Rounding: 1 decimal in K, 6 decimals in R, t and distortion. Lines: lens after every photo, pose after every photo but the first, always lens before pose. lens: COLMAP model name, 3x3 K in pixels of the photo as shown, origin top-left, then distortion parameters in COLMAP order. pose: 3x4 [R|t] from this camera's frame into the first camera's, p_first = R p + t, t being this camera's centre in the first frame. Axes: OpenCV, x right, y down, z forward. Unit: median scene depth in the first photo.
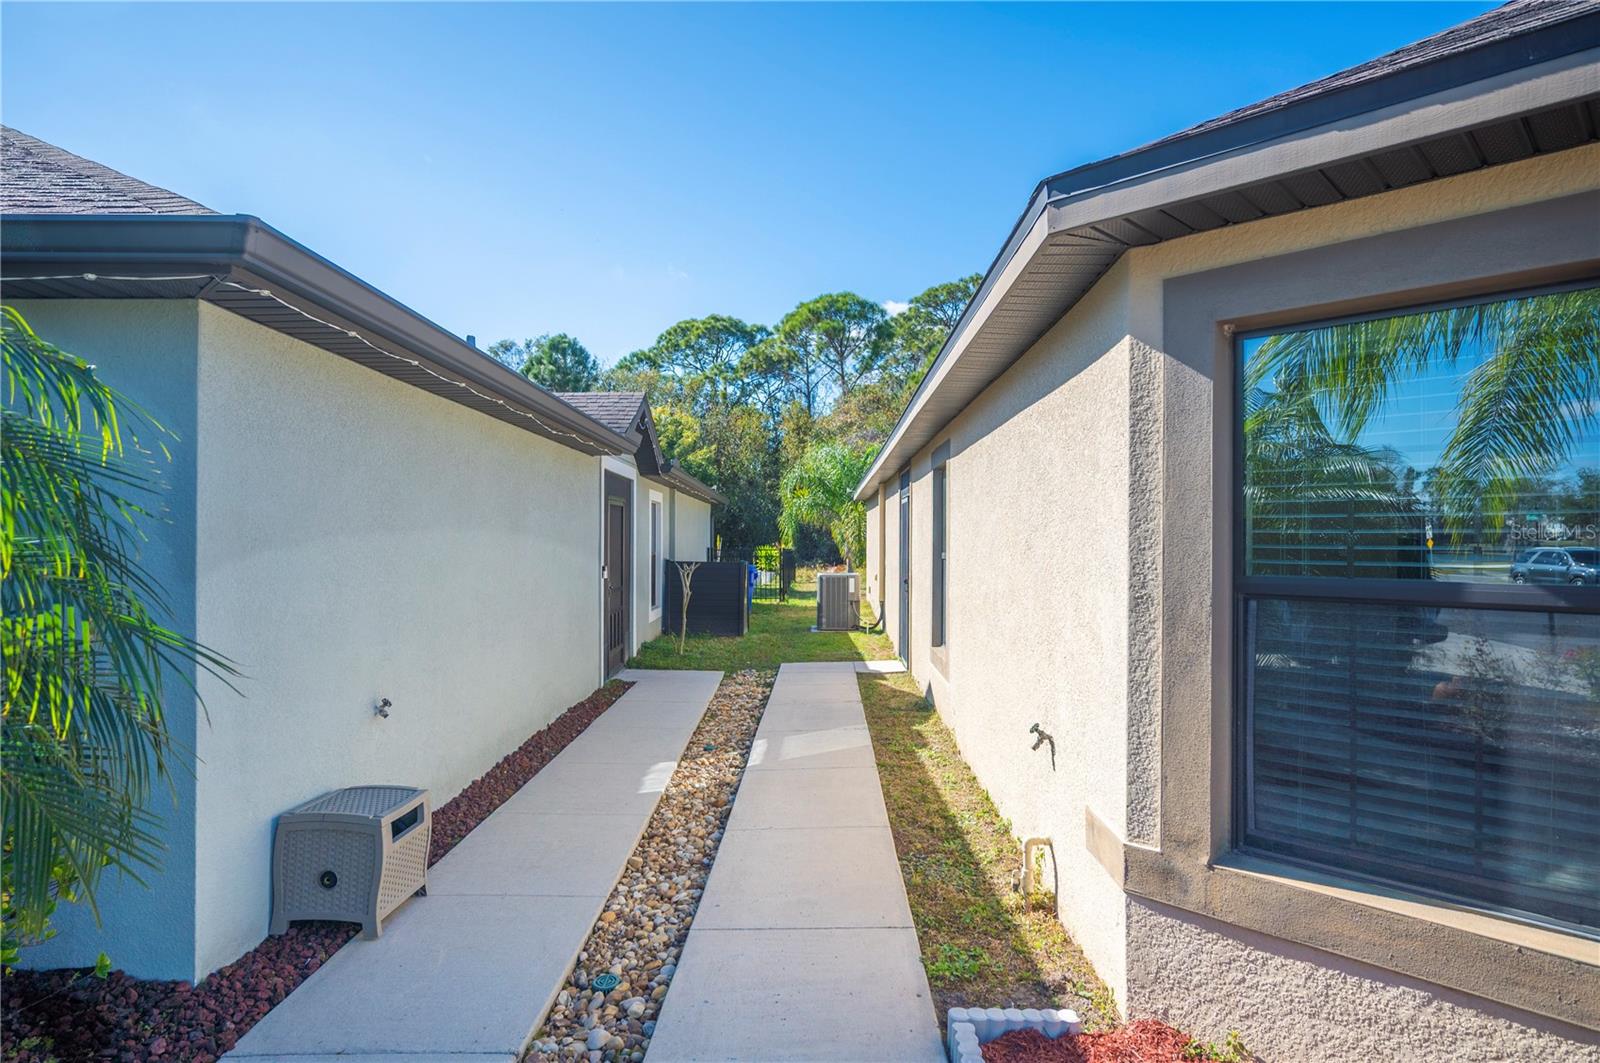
lens RADIAL K [[878.8, 0, 815.7], [0, 878.8, 538.2], [0, 0, 1]] dist [-0.000376, -0.002724]
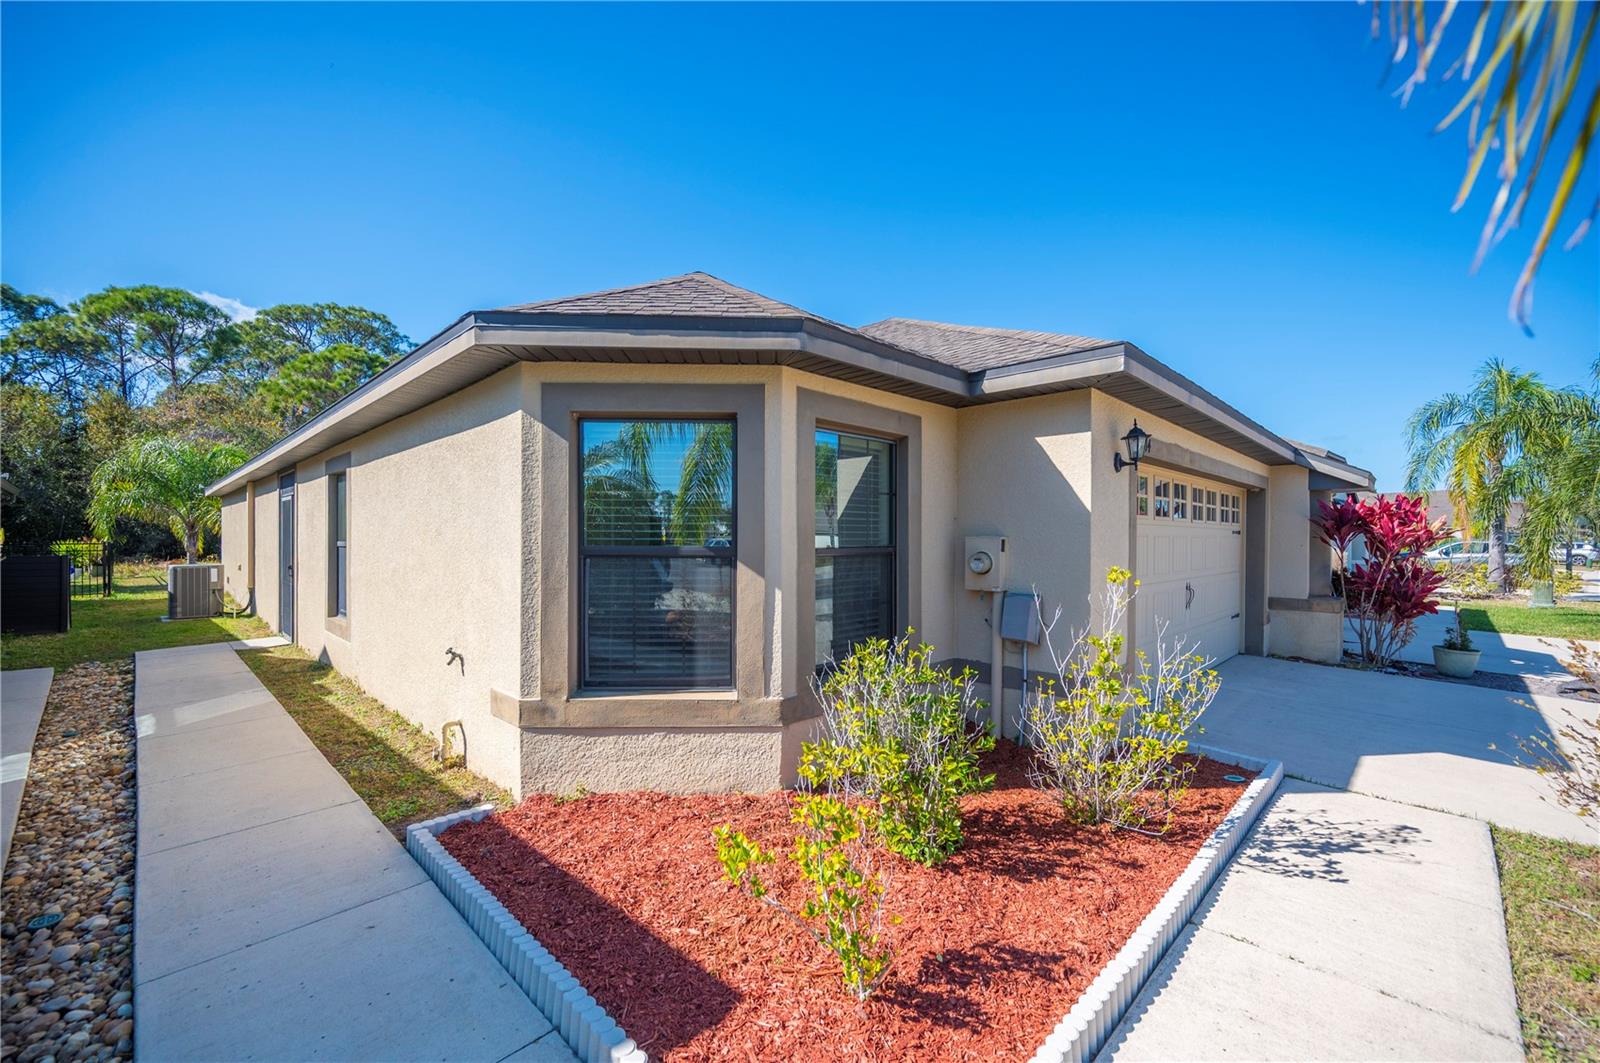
lens RADIAL K [[636.4, 0, 797.7], [0, 636.4, 535.5], [0, 0, 1]] dist [-0.000614, 0.000127]
pose [[0.683619, -0.001317, 0.729837, -0.105187], [-0.000363, 0.999998, 0.002144, 0.008739], [-0.729839, -0.001730, 0.683617, -0.146788]]
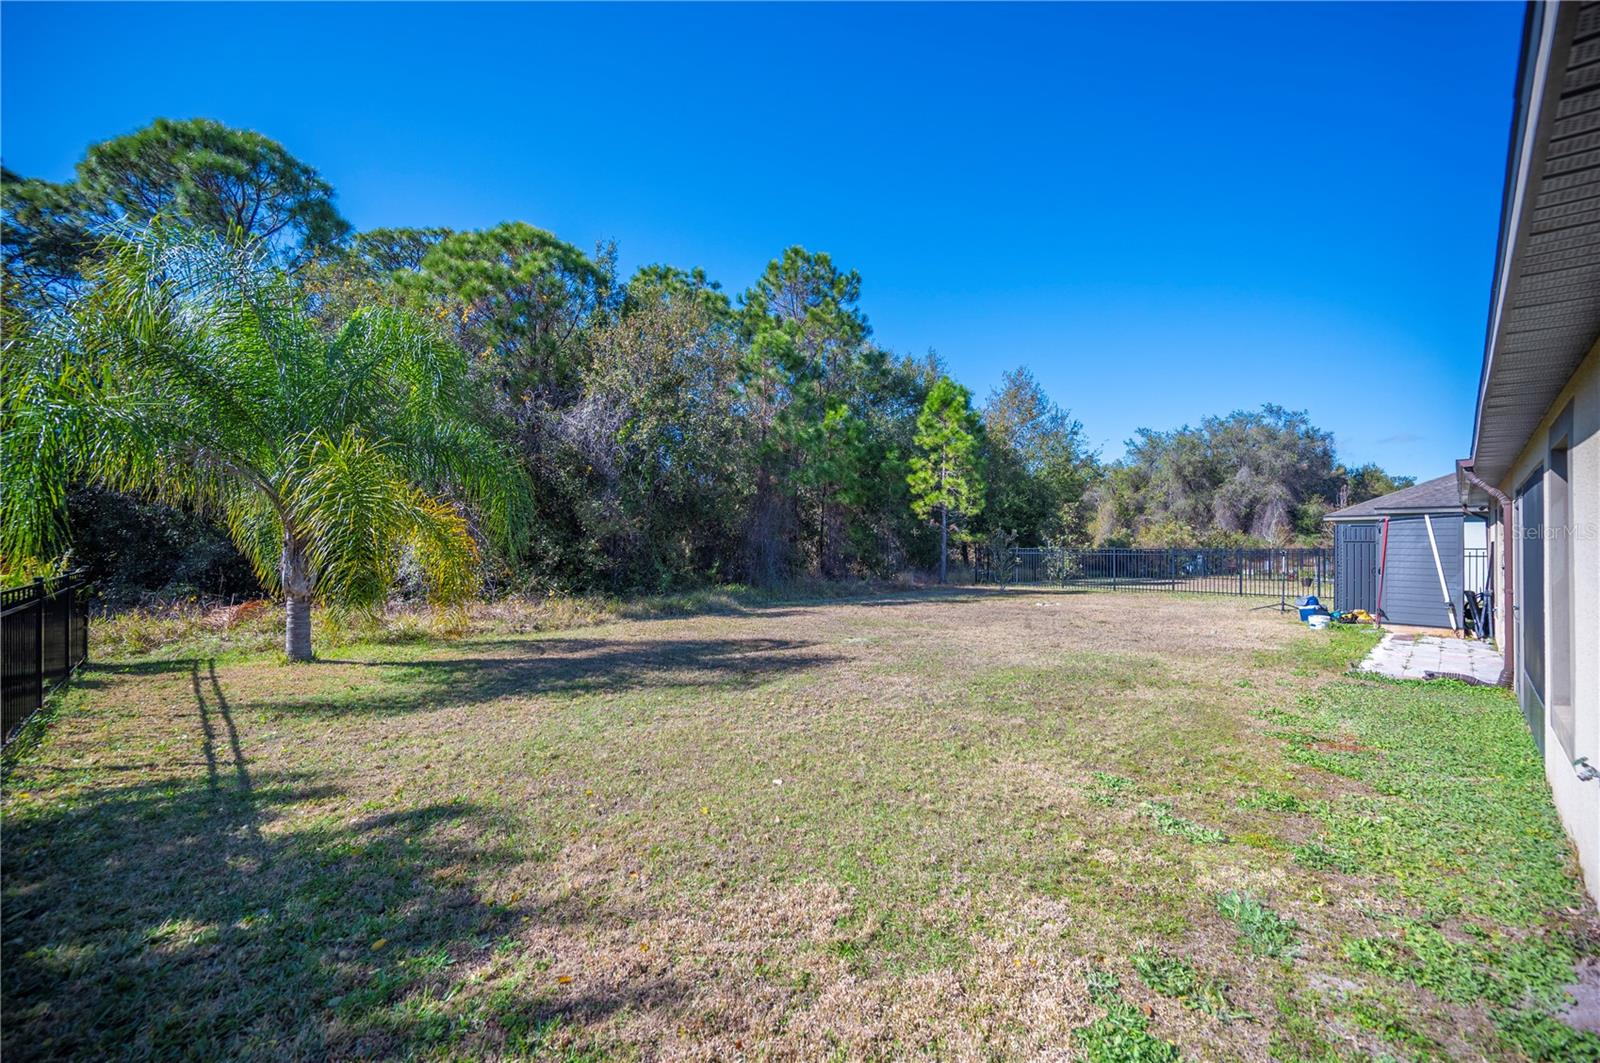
lens RADIAL K [[636.4, 0, 812.8], [0, 636.4, 541.3], [0, 0, 1]] dist [-0.000614, 0.000127]
pose [[0.713740, 0.004060, 0.700399, 0.037499], [-0.000981, 0.999988, -0.004797, 0.016992], [-0.700410, 0.002737, 0.713735, 3.383587]]
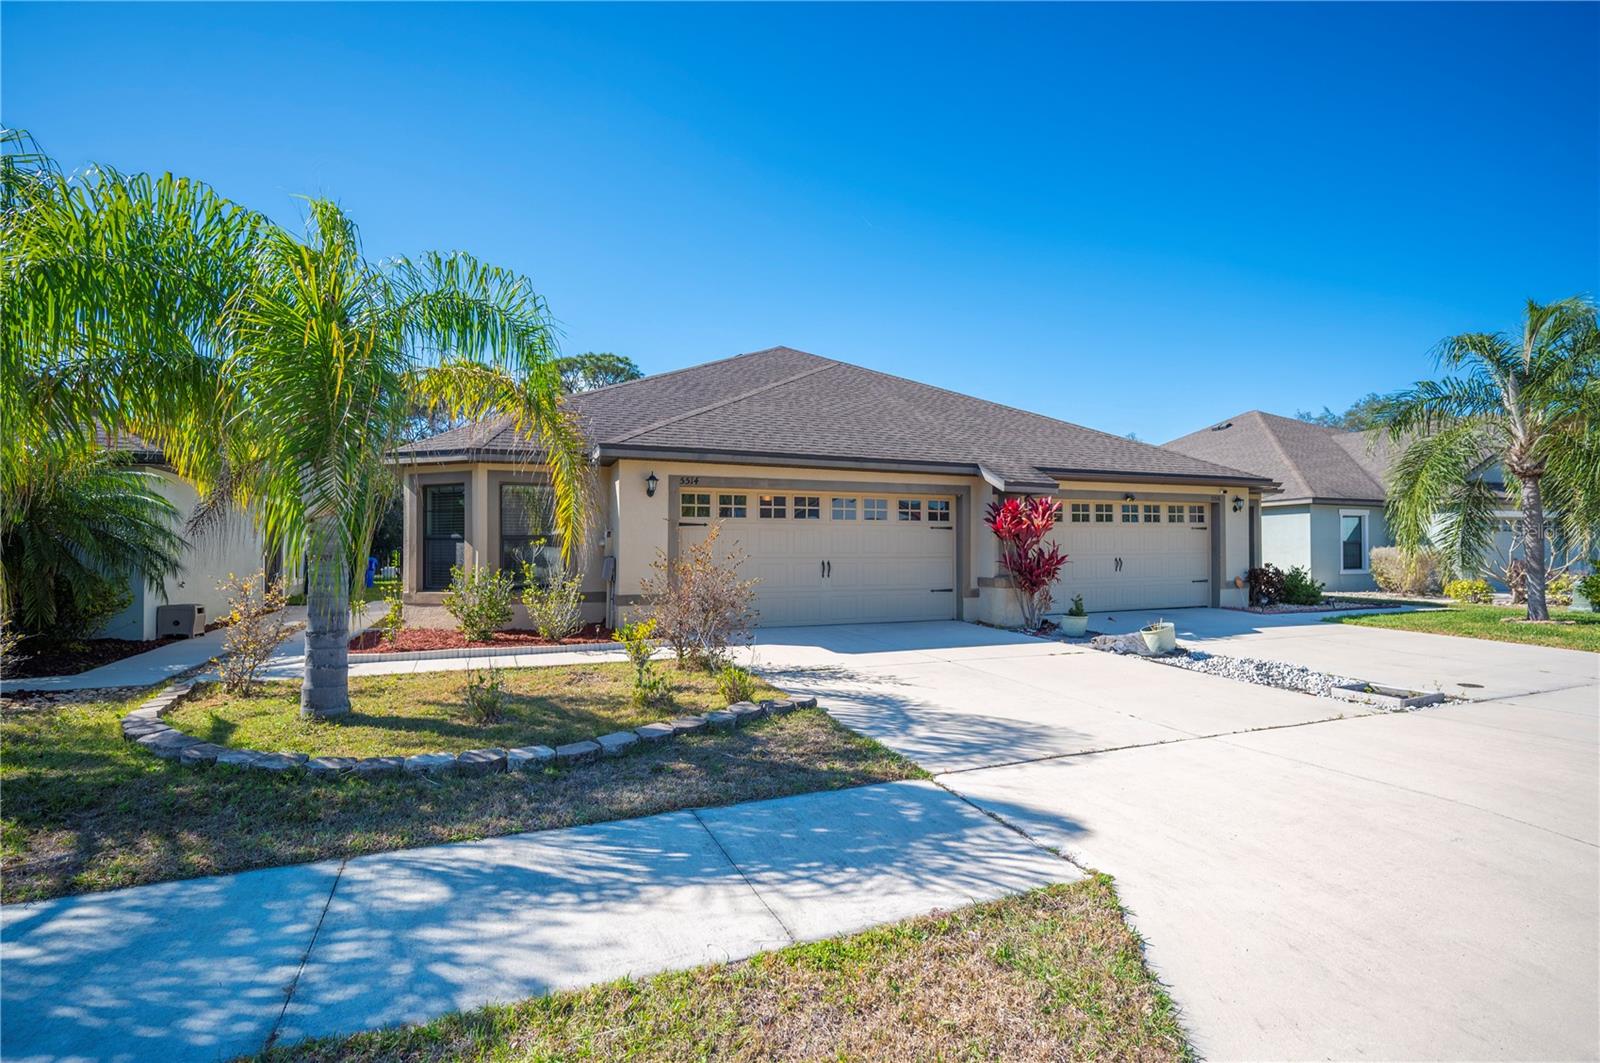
lens RADIAL K [[719.1, 0, 804.5], [0, 719.1, 535.9], [0, 0, 1]] dist [-0.001416, -0.000518]
pose [[0.915050, 0.001793, 0.403337, 0.438056], [0.004988, 0.999863, -0.015760, 0.065677], [-0.403310, 0.016433, 0.914916, -1.911922]]
